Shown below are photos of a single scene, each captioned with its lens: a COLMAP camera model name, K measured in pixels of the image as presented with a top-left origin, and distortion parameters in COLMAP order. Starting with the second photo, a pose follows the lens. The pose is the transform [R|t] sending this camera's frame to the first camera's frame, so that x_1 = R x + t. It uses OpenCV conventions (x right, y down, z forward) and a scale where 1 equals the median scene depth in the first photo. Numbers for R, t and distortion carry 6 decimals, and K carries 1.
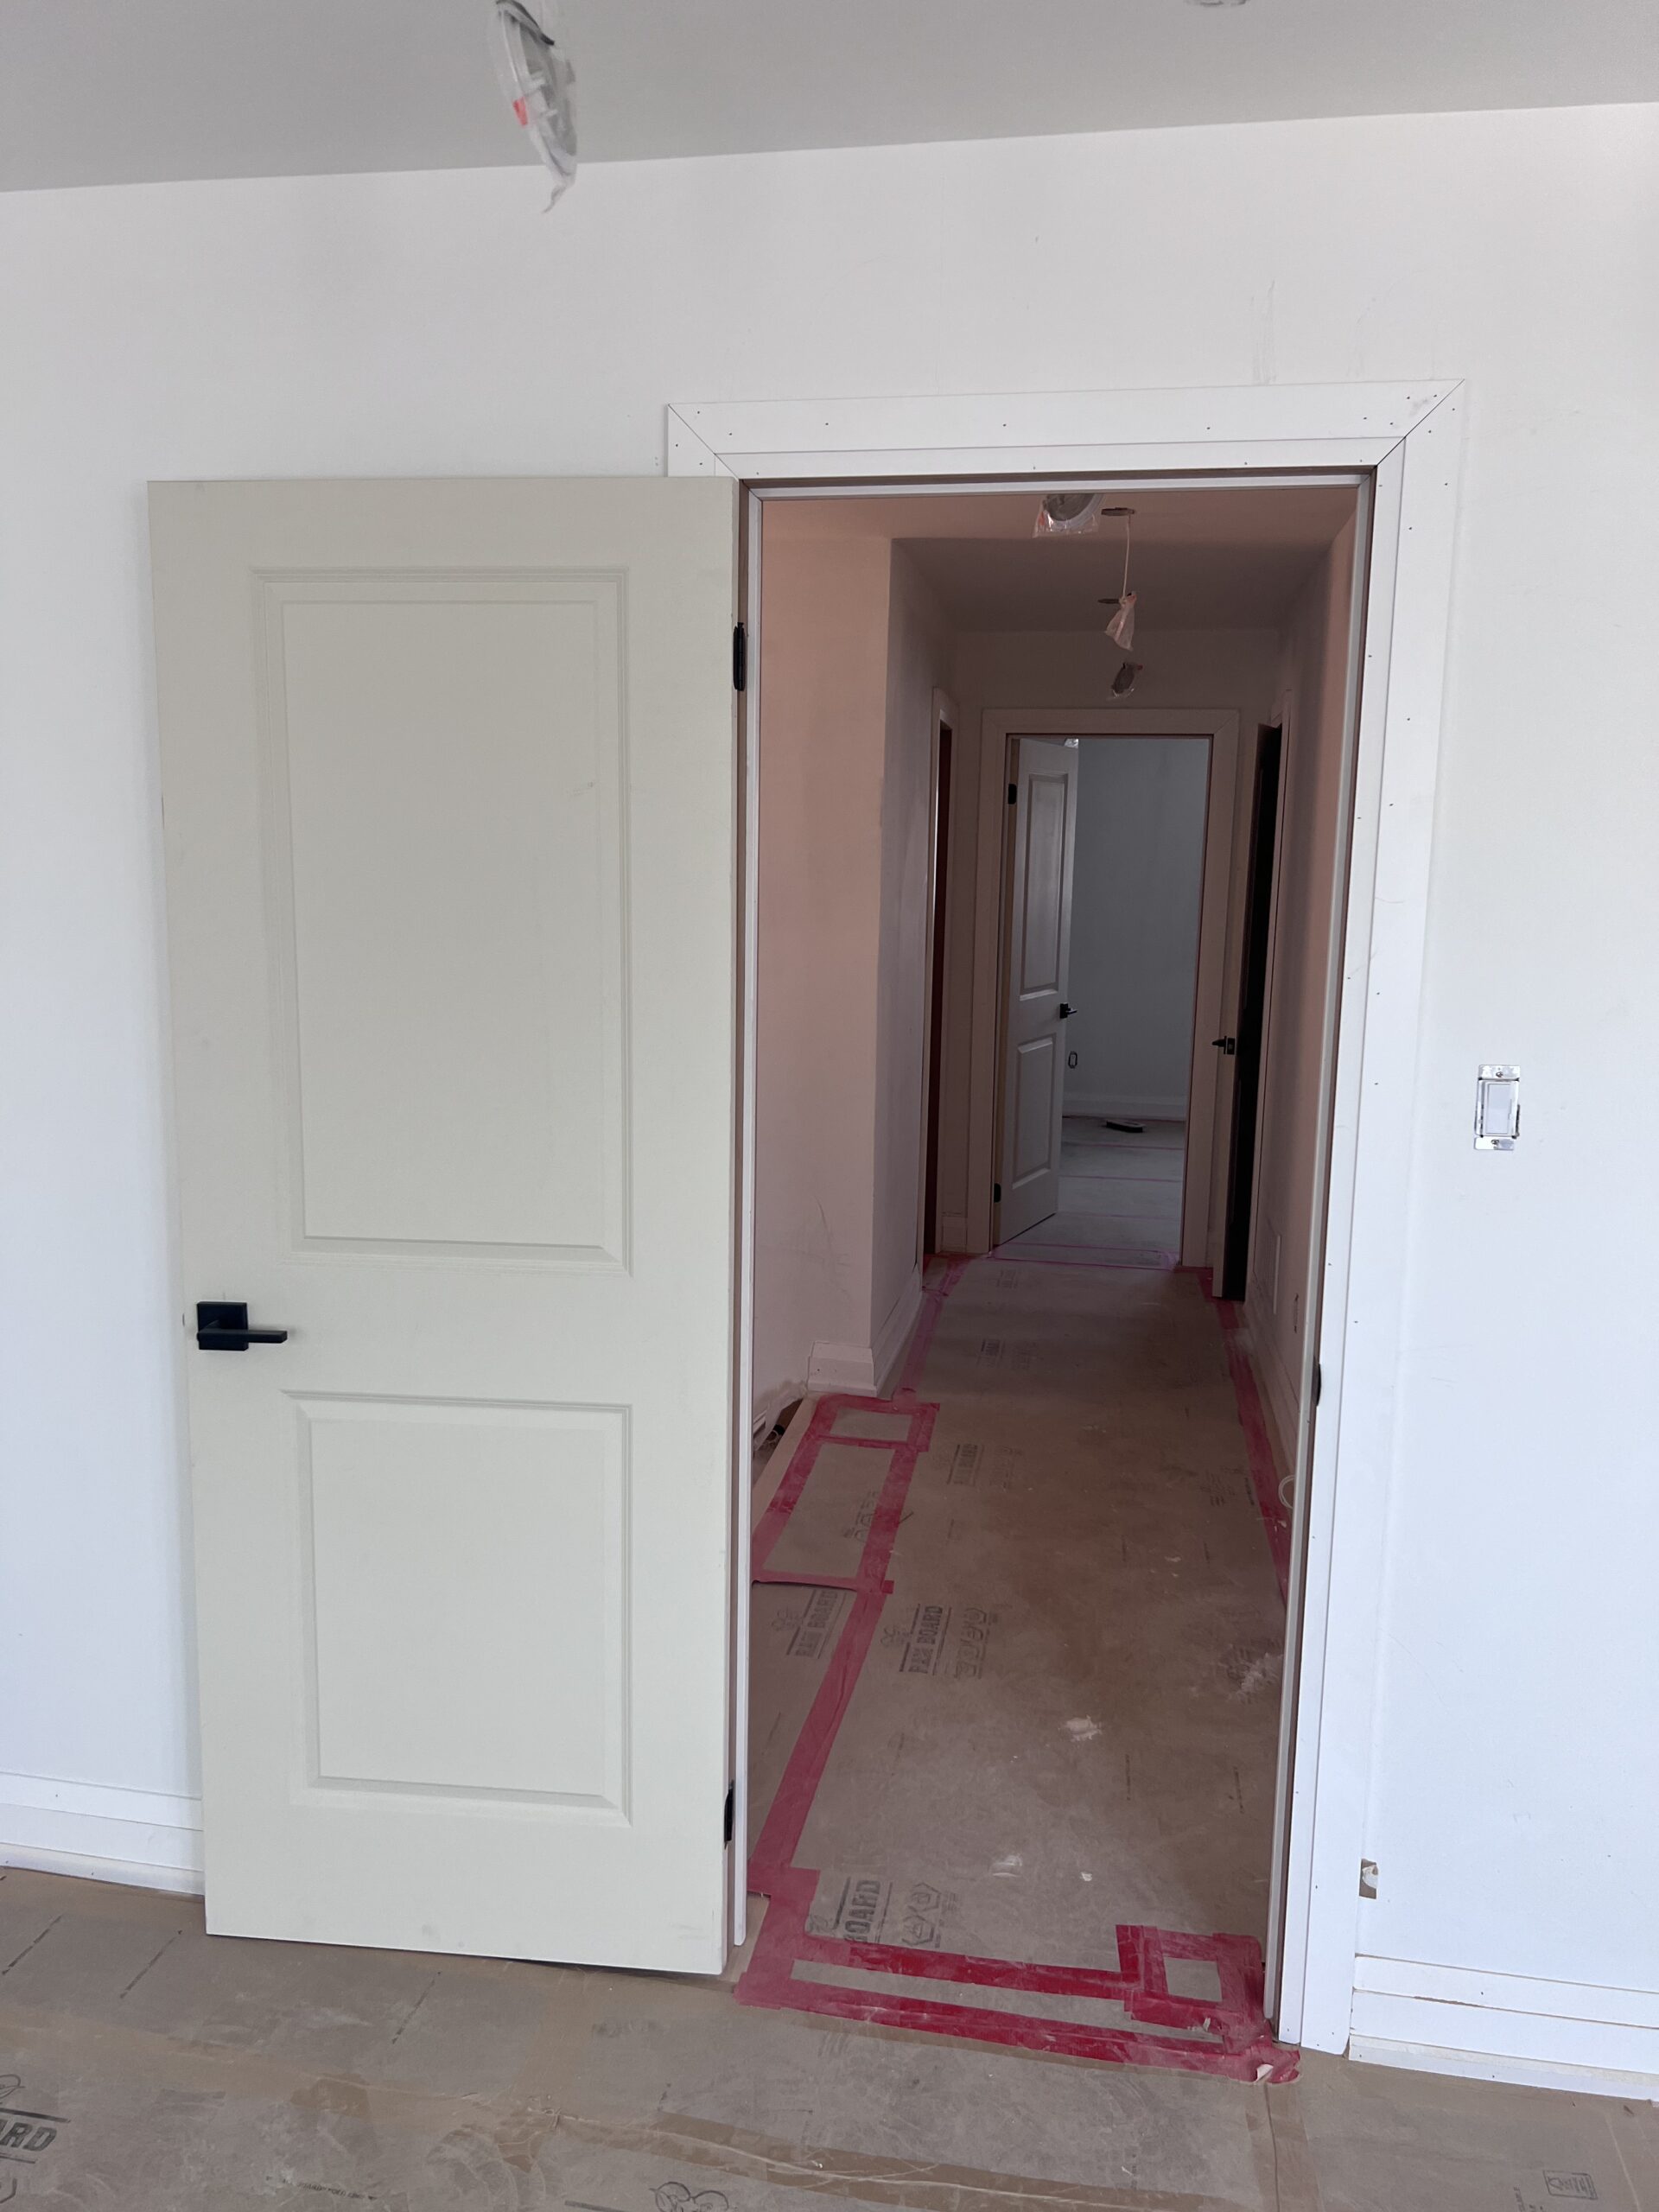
lens RADIAL K [[1661.5, 0, 823.7], [0, 1661.5, 1113.3], [0, 0, 1]] dist [0.007443, -0.007559]
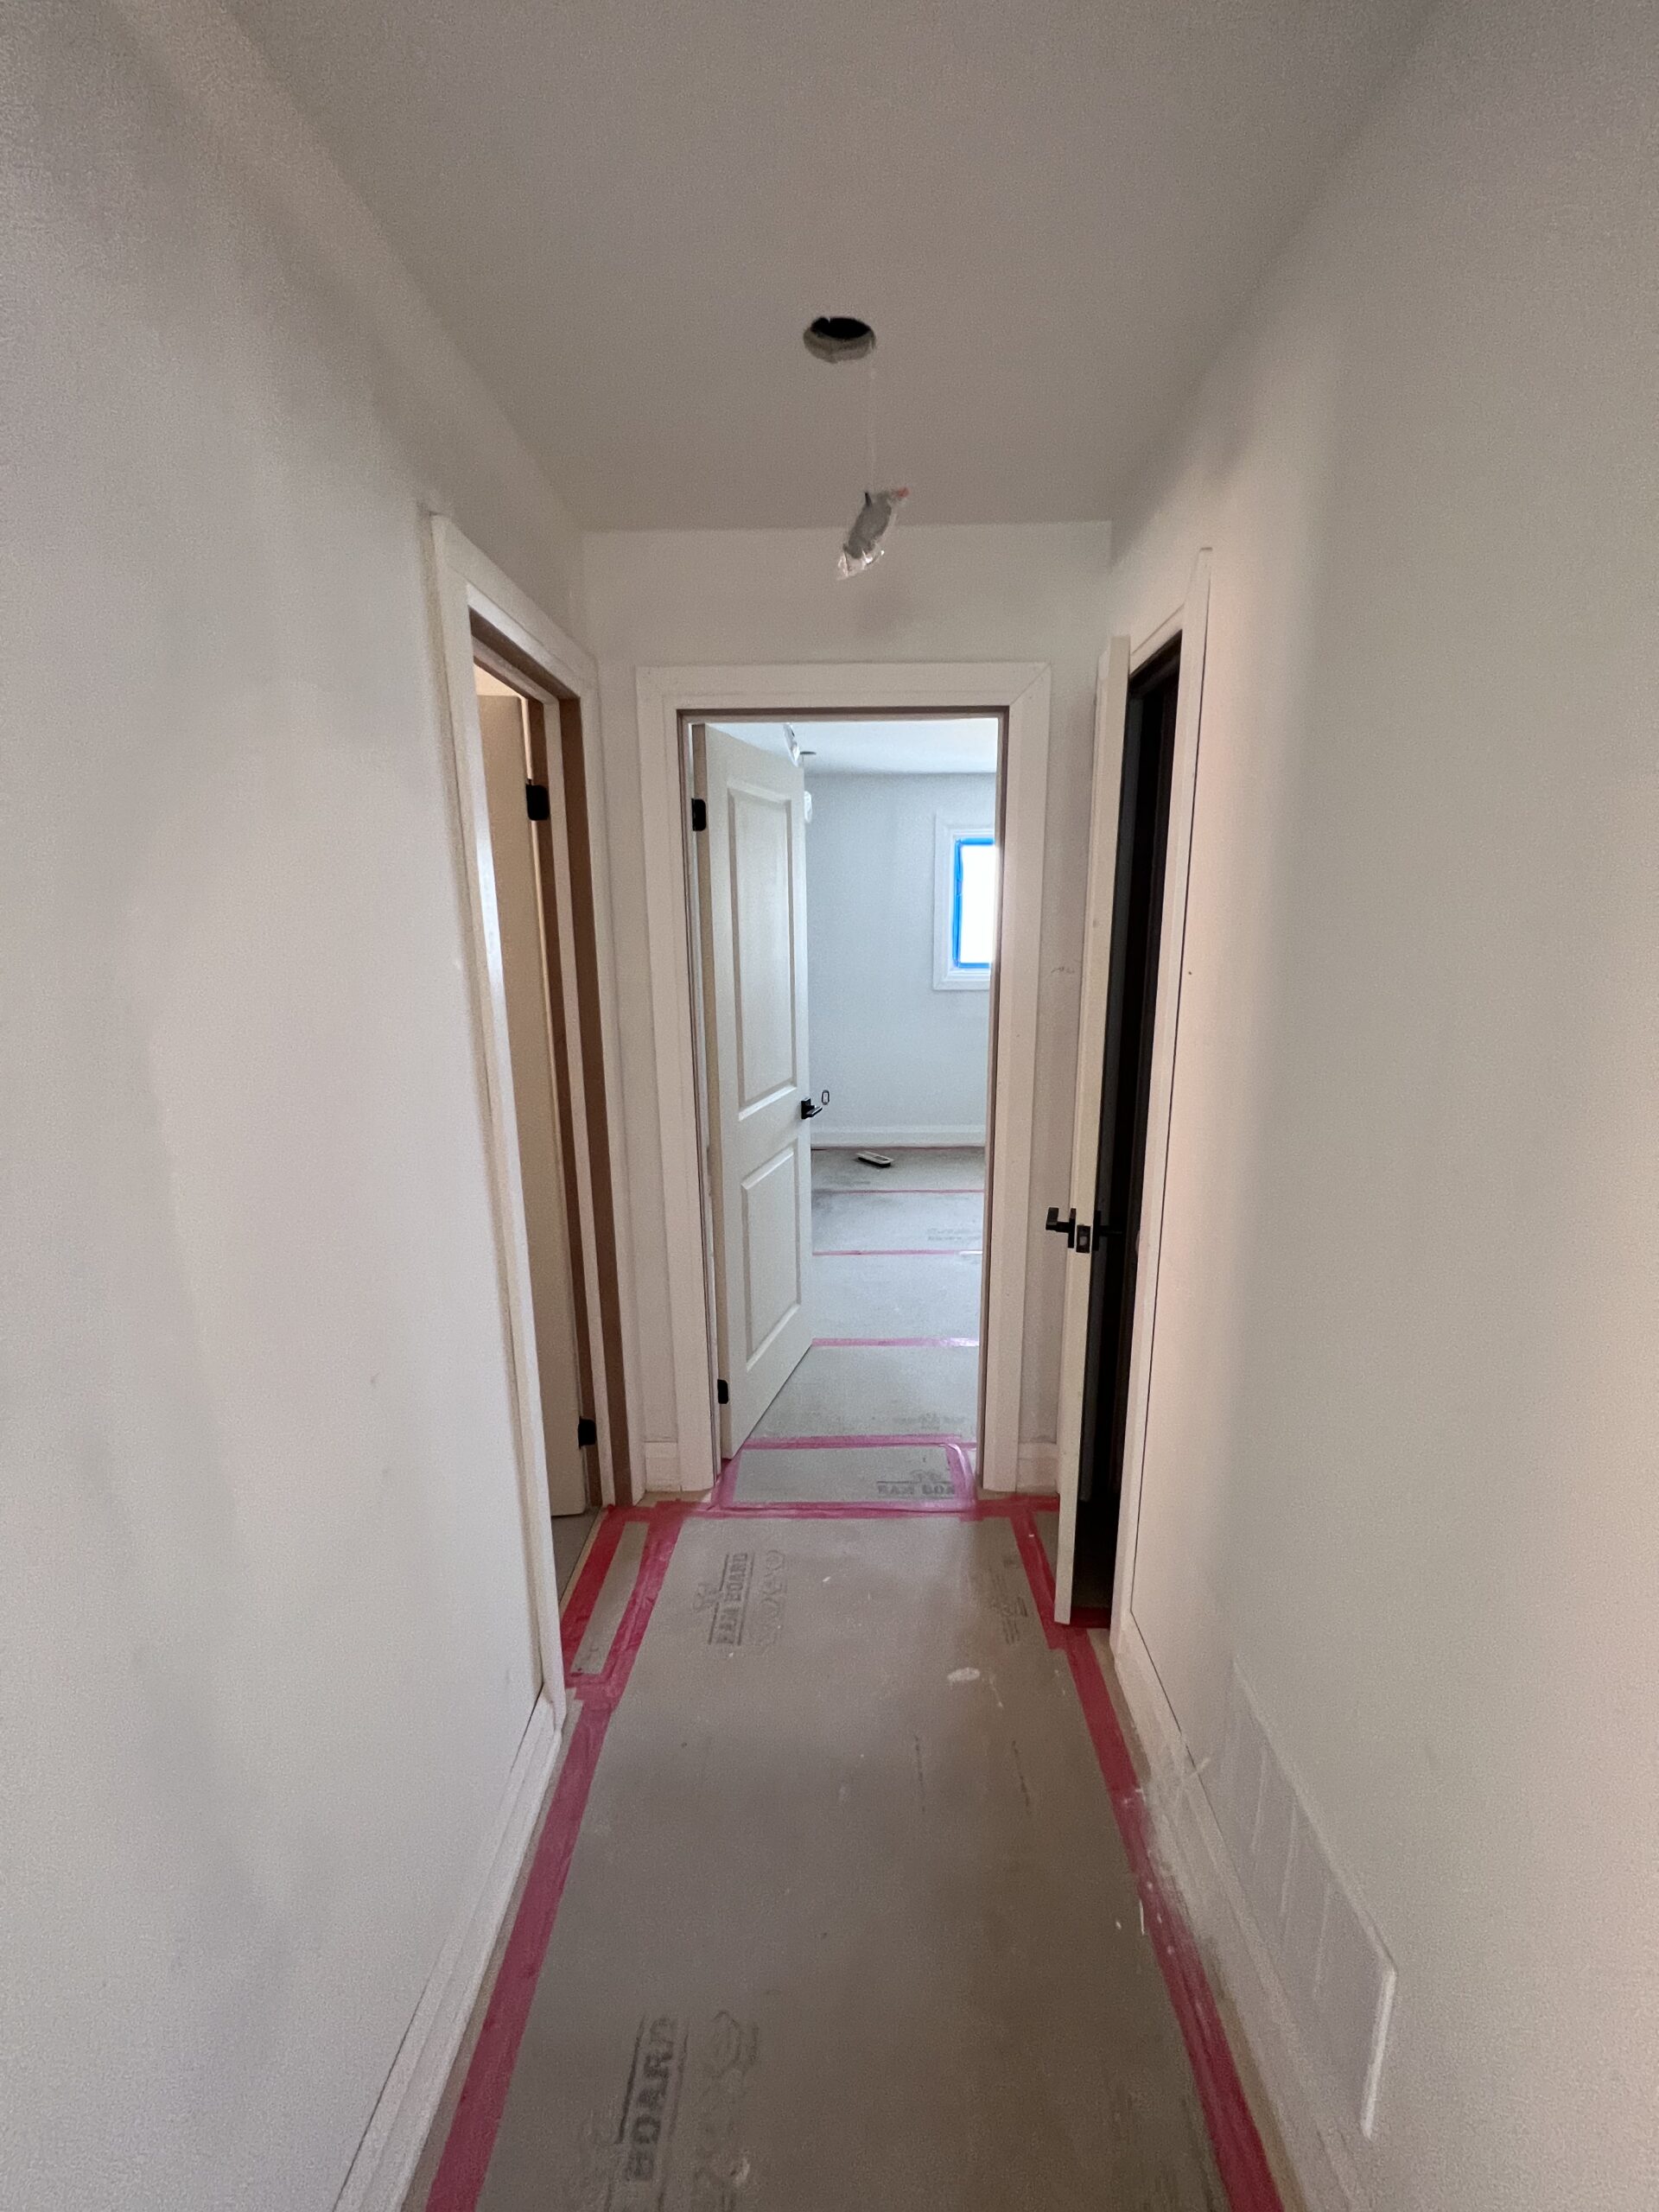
lens RADIAL K [[894.1, 0, 843.9], [0, 894.1, 1106.0], [0, 0, 1]] dist [0.000389, 0.000054]
pose [[0.987054, -0.060638, 0.148486, 0.105826], [0.052819, 0.997030, 0.056051, -0.092322], [-0.151444, -0.047482, 0.987325, 0.616649]]
